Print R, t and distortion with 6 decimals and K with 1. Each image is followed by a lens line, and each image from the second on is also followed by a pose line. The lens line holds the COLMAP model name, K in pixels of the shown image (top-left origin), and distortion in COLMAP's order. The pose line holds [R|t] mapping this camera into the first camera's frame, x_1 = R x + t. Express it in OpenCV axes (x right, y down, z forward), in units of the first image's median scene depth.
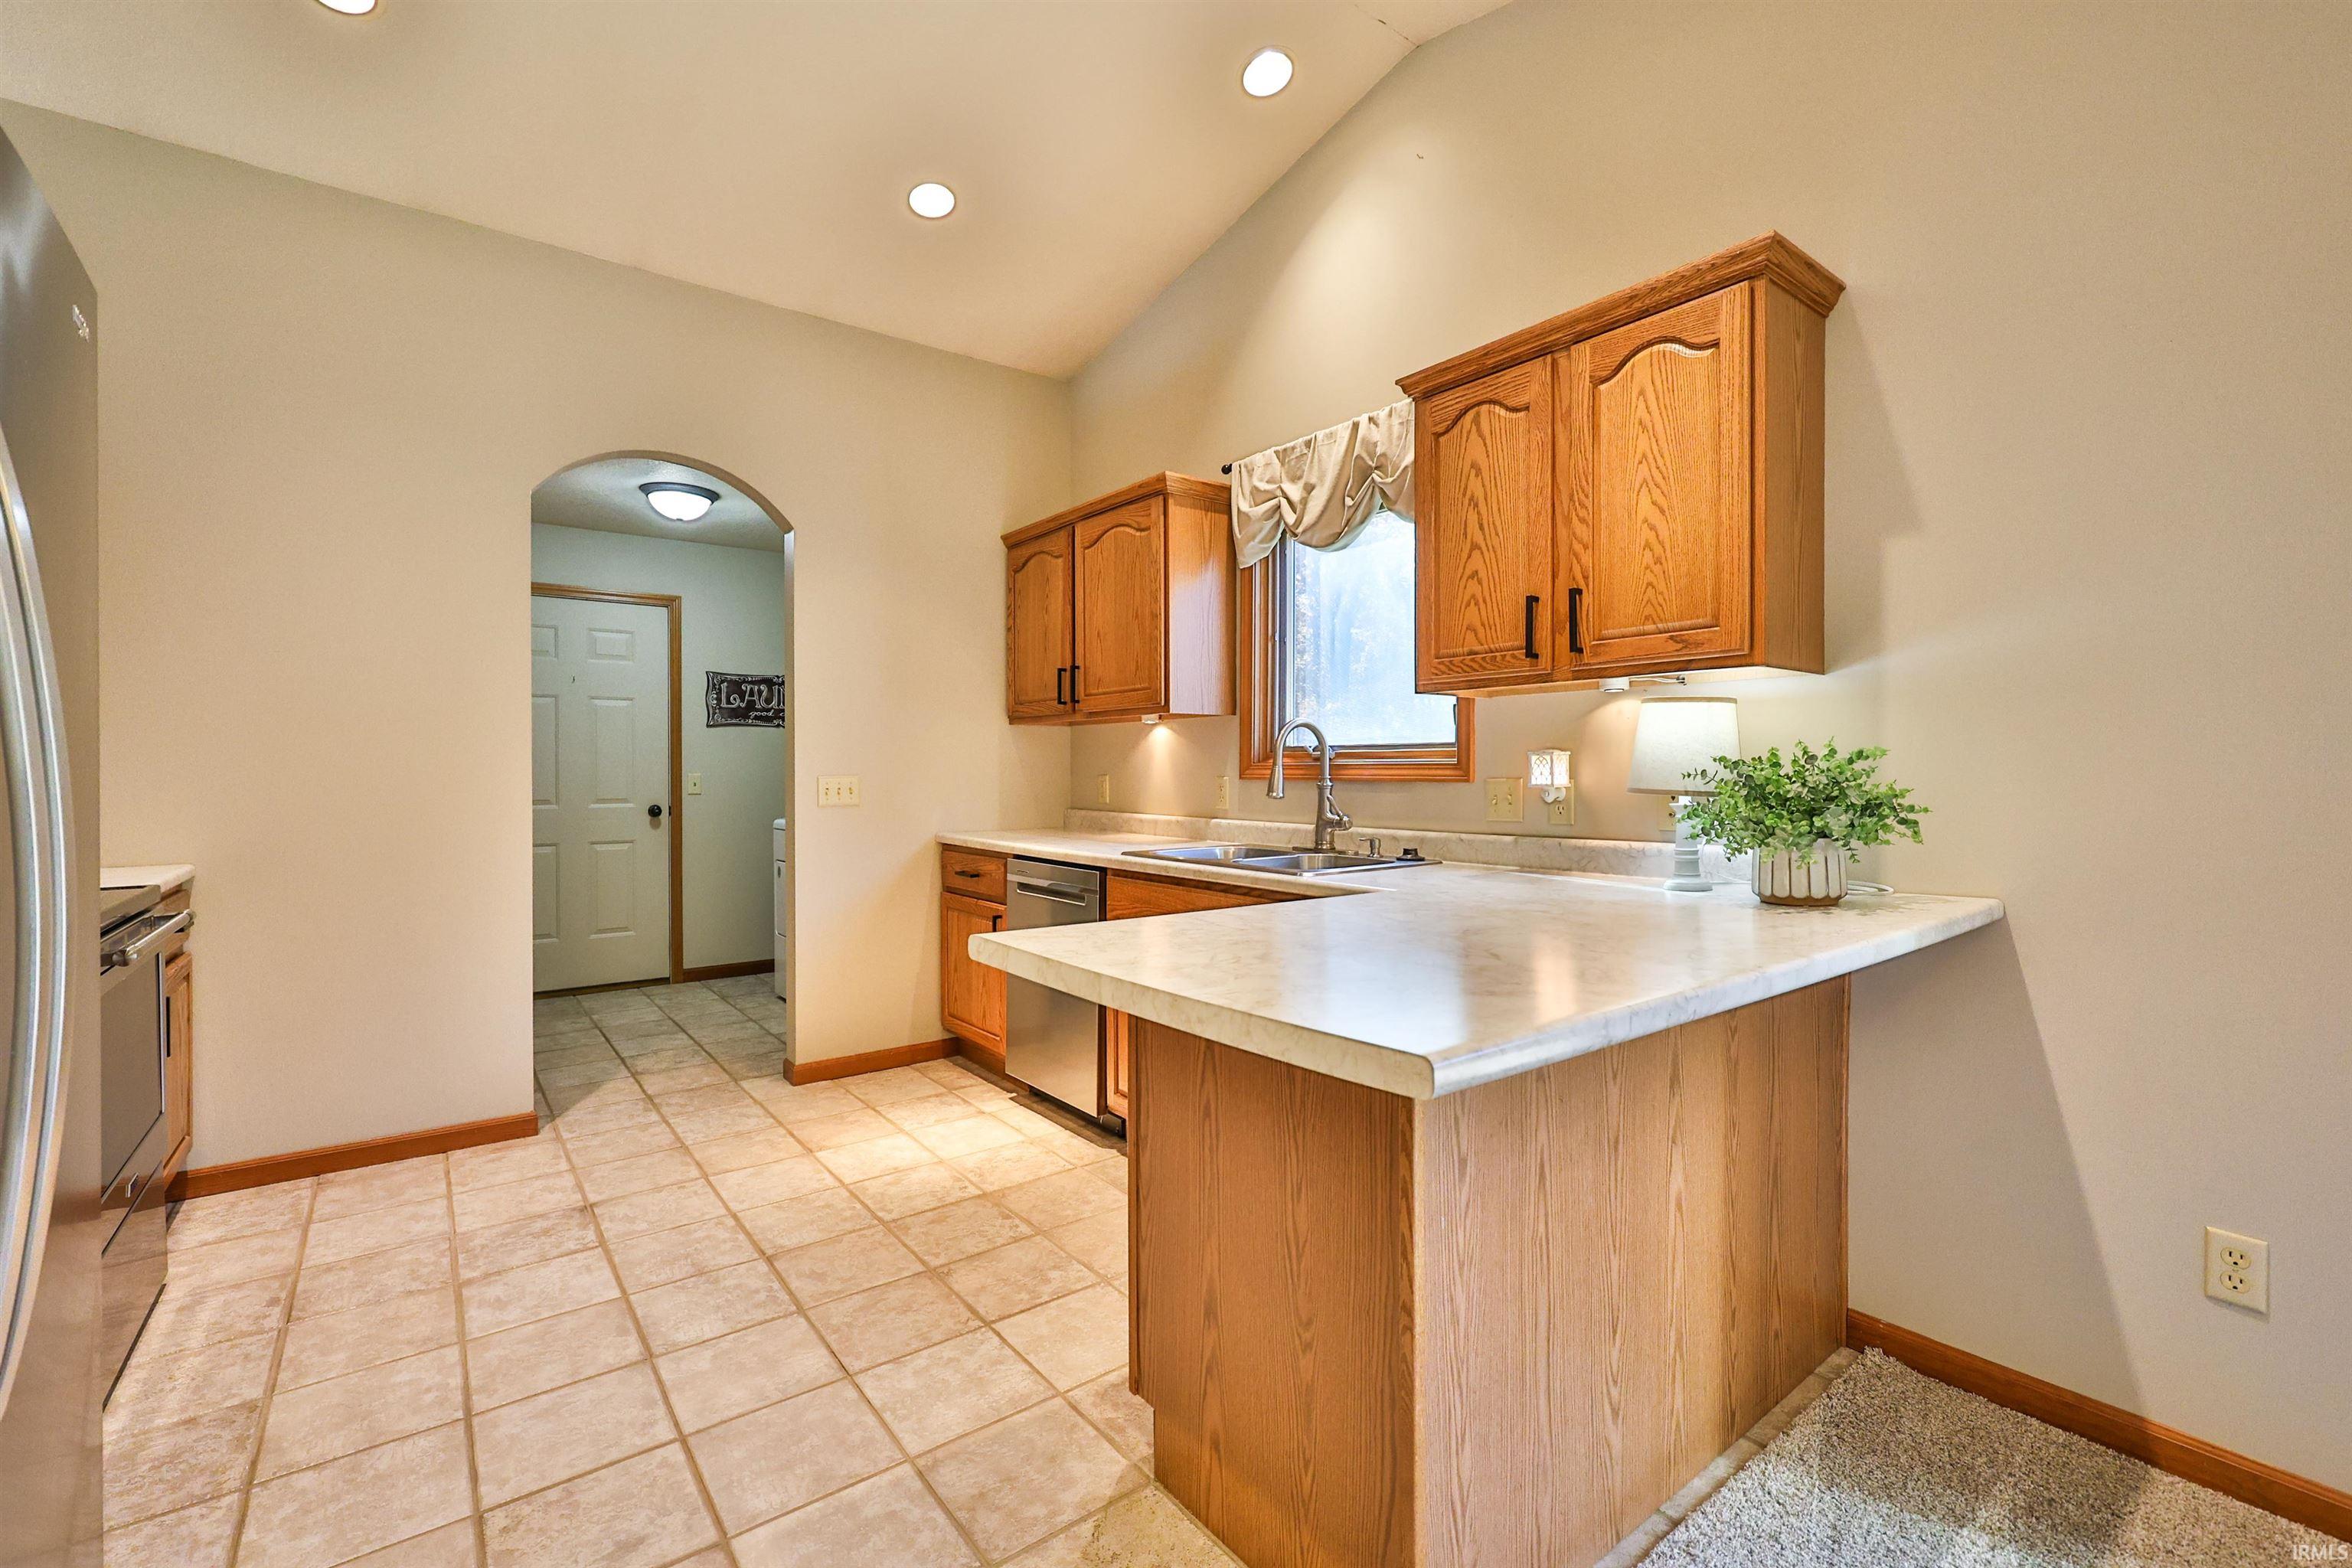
lens RADIAL K [[1031.9, 0, 1180.2], [0, 1031.9, 769.7], [0, 0, 1]] dist [-0.000381, 0.000565]
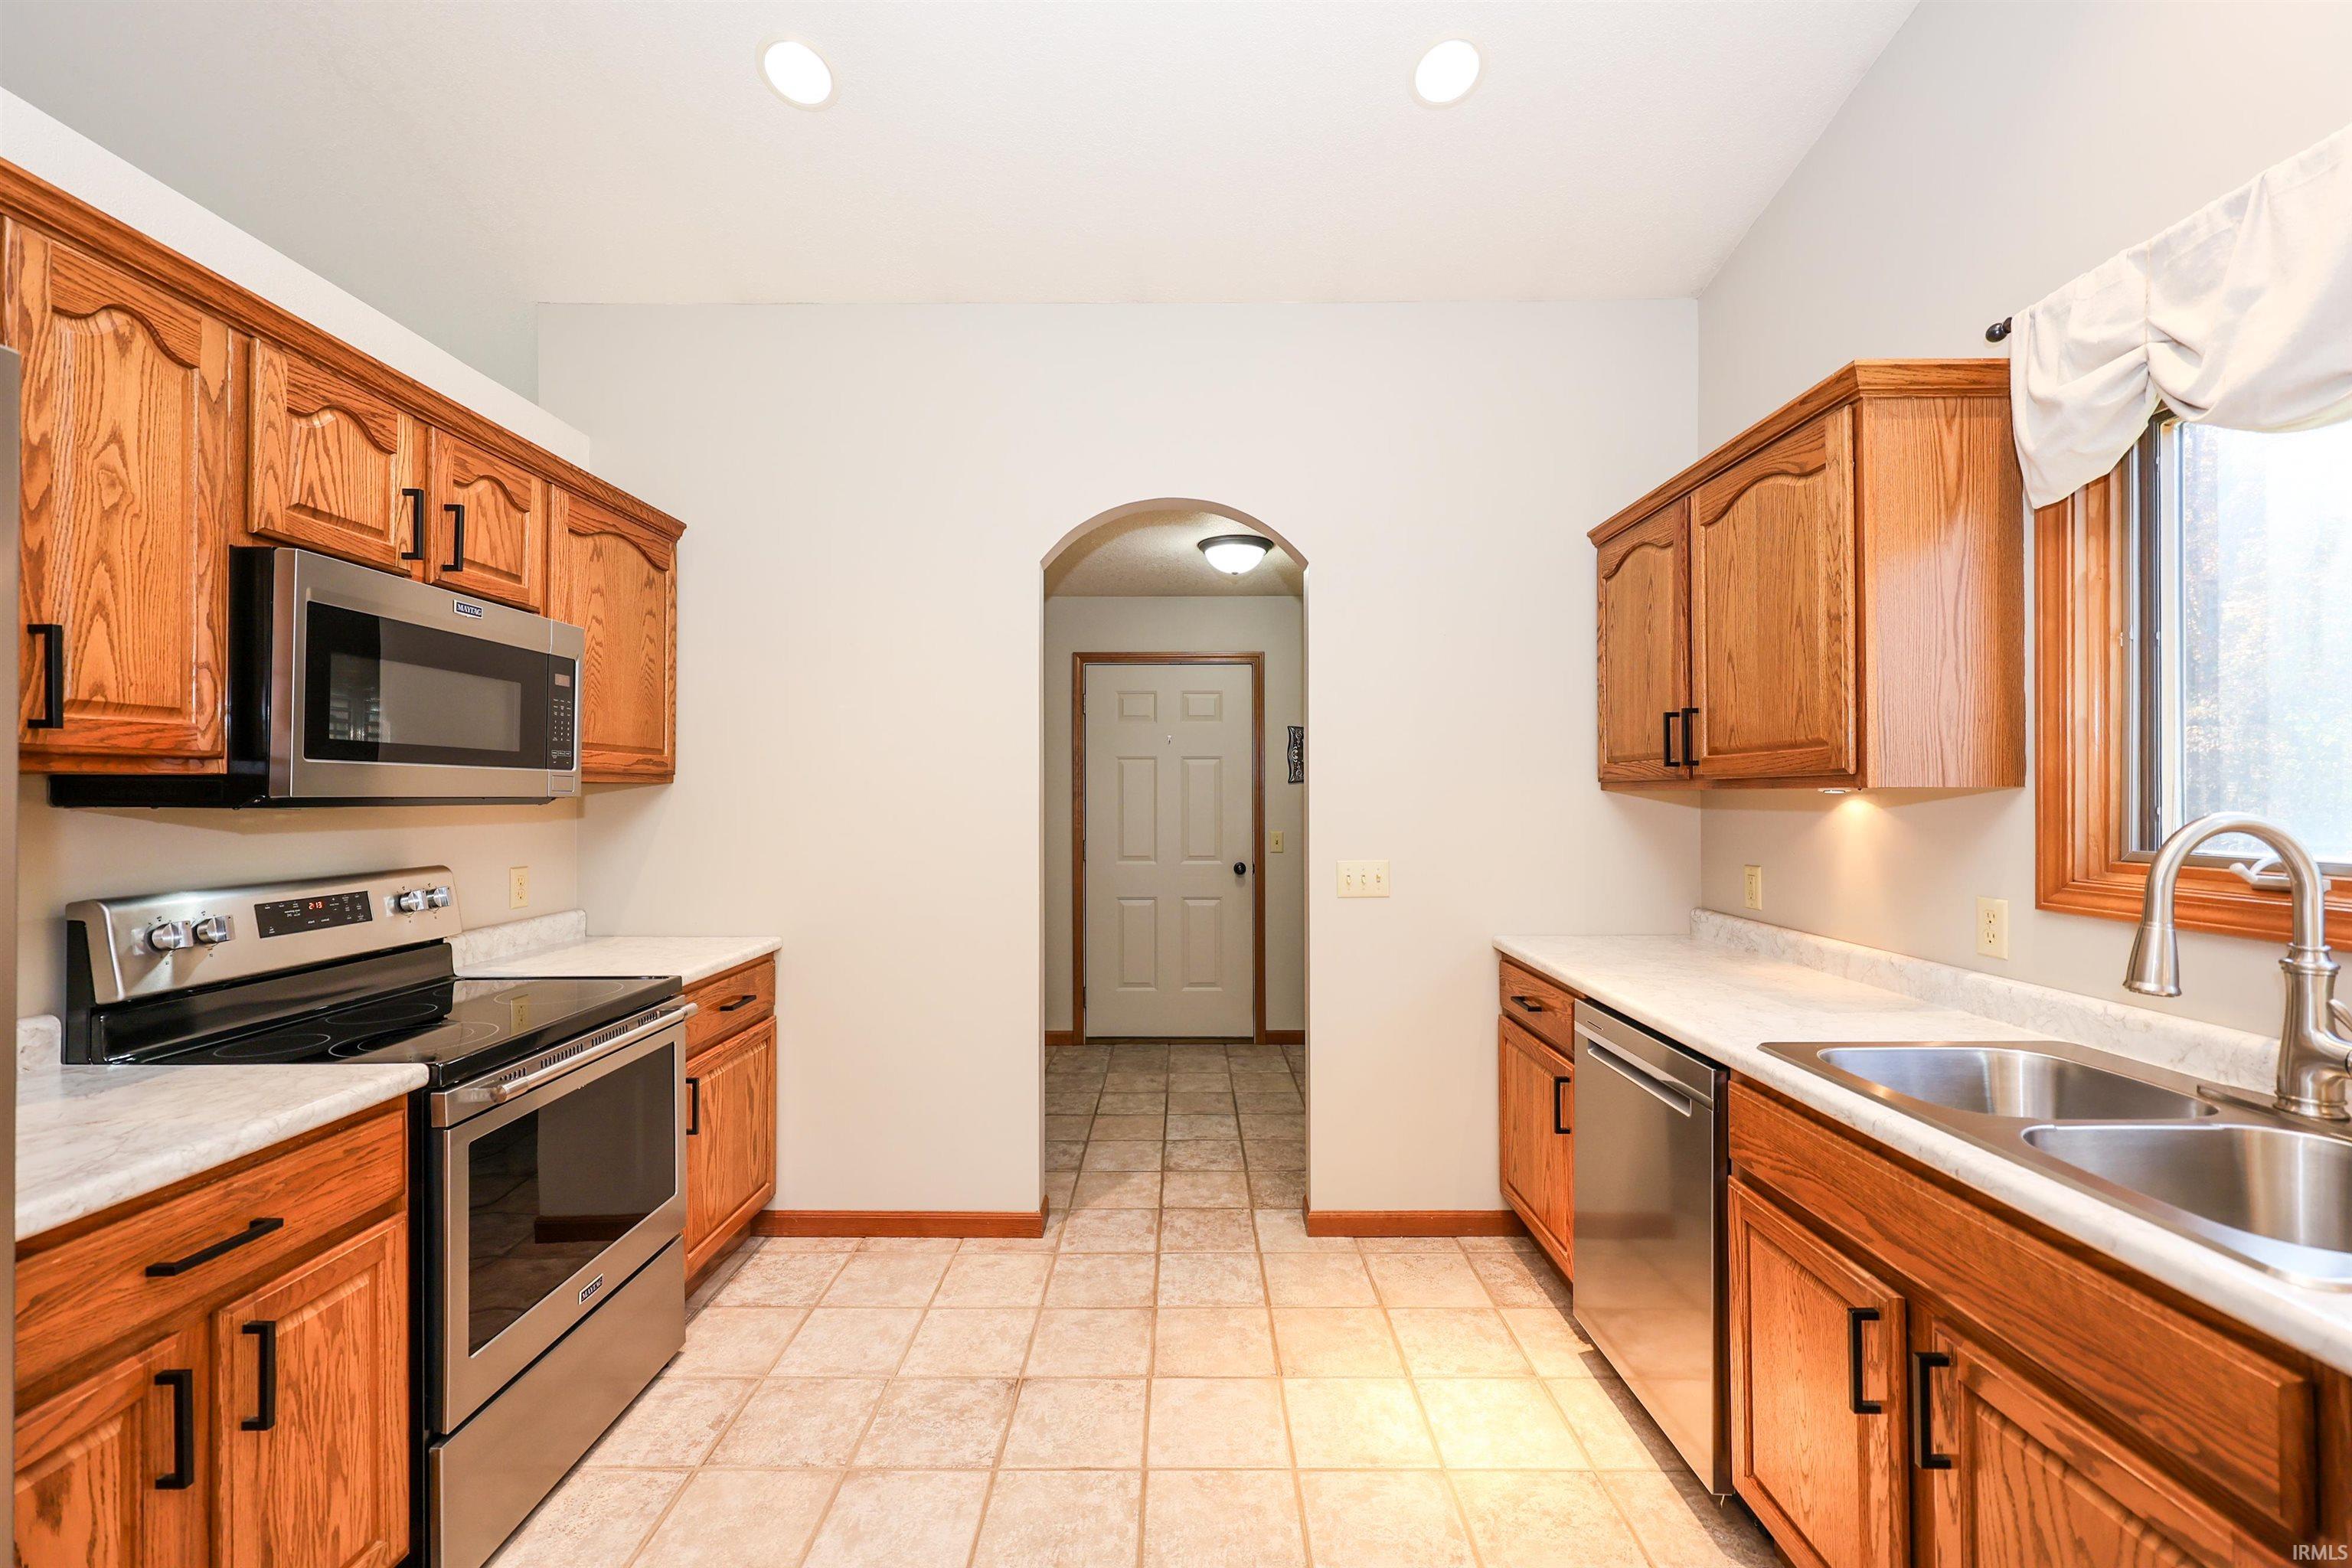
lens RADIAL K [[966.7, 0, 1155.3], [0, 966.7, 785.7], [0, 0, 1]] dist [-0.003388, 0.000854]
pose [[0.785488, -0.004710, -0.618859, 0.010706], [-0.001279, 0.999957, -0.009233, -0.056015], [0.618876, 0.008043, 0.785448, 0.383424]]
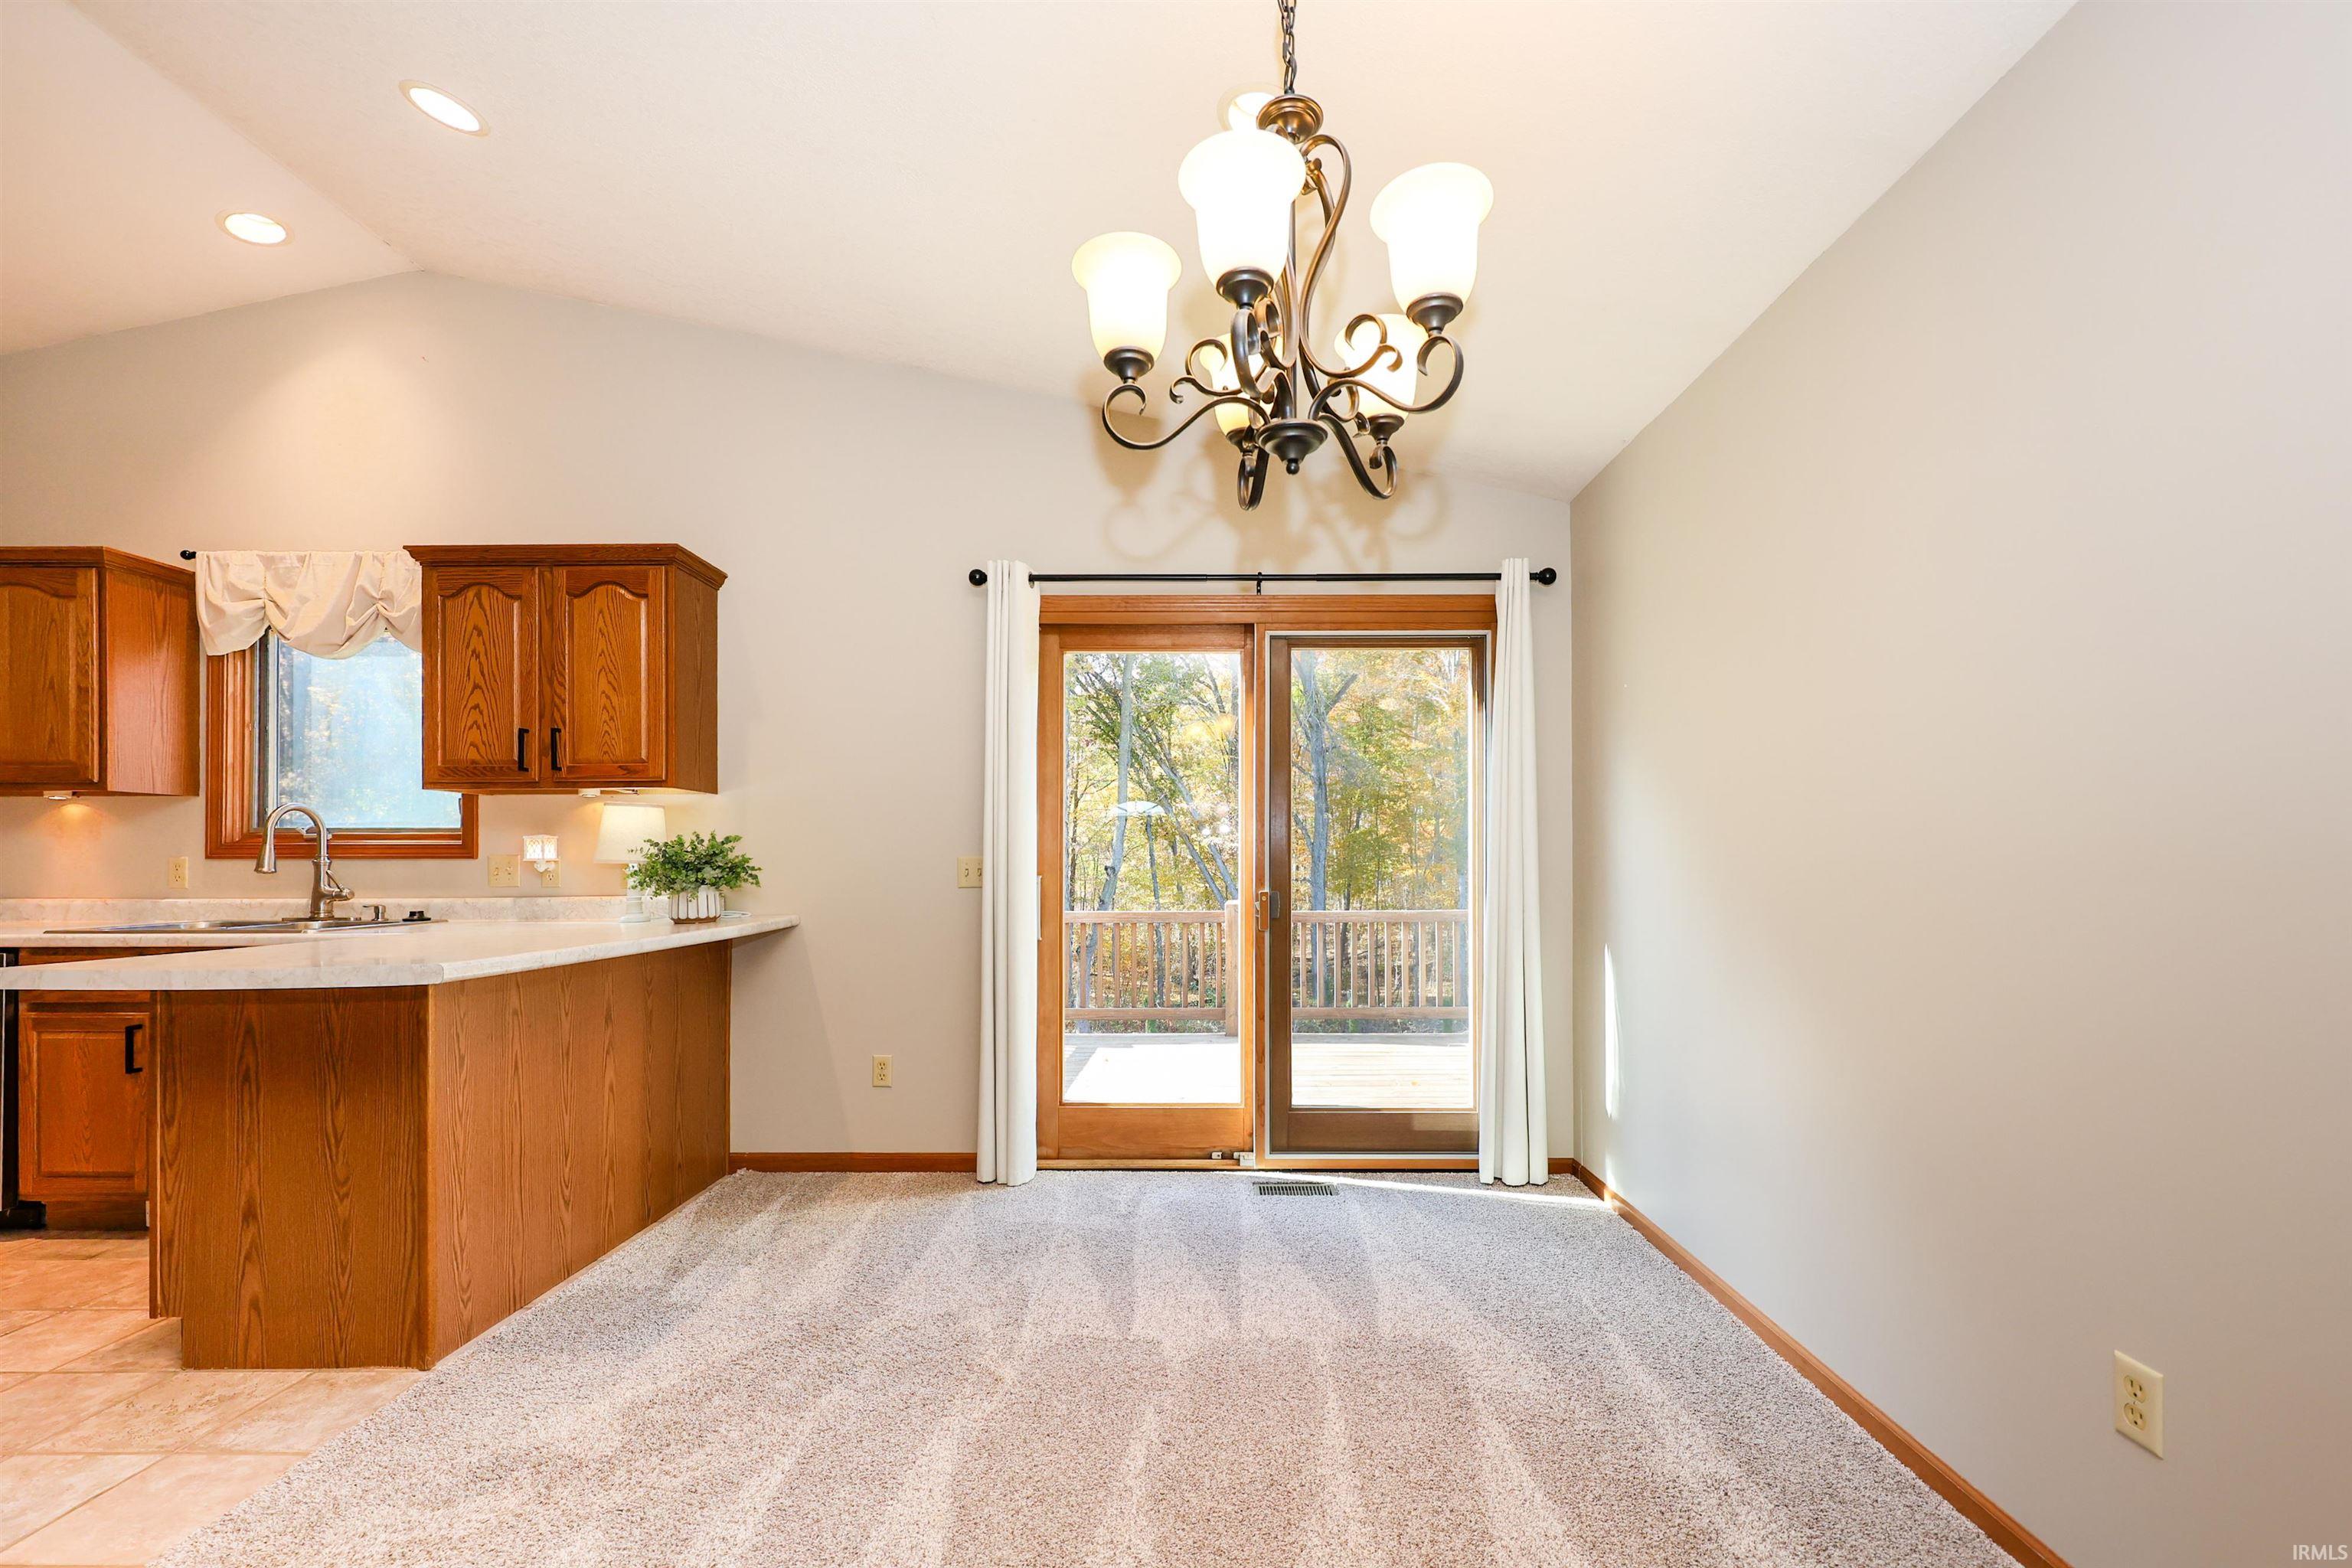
lens RADIAL K [[966.7, 0, 1208.7], [0, 966.7, 858.4], [0, 0, 1]] dist [-0.003388, 0.000854]
pose [[0.608409, 0.002546, 0.793619, -0.111738], [0.001812, 0.999988, -0.004598, 0.017430], [-0.793621, 0.004235, 0.608397, -0.438788]]
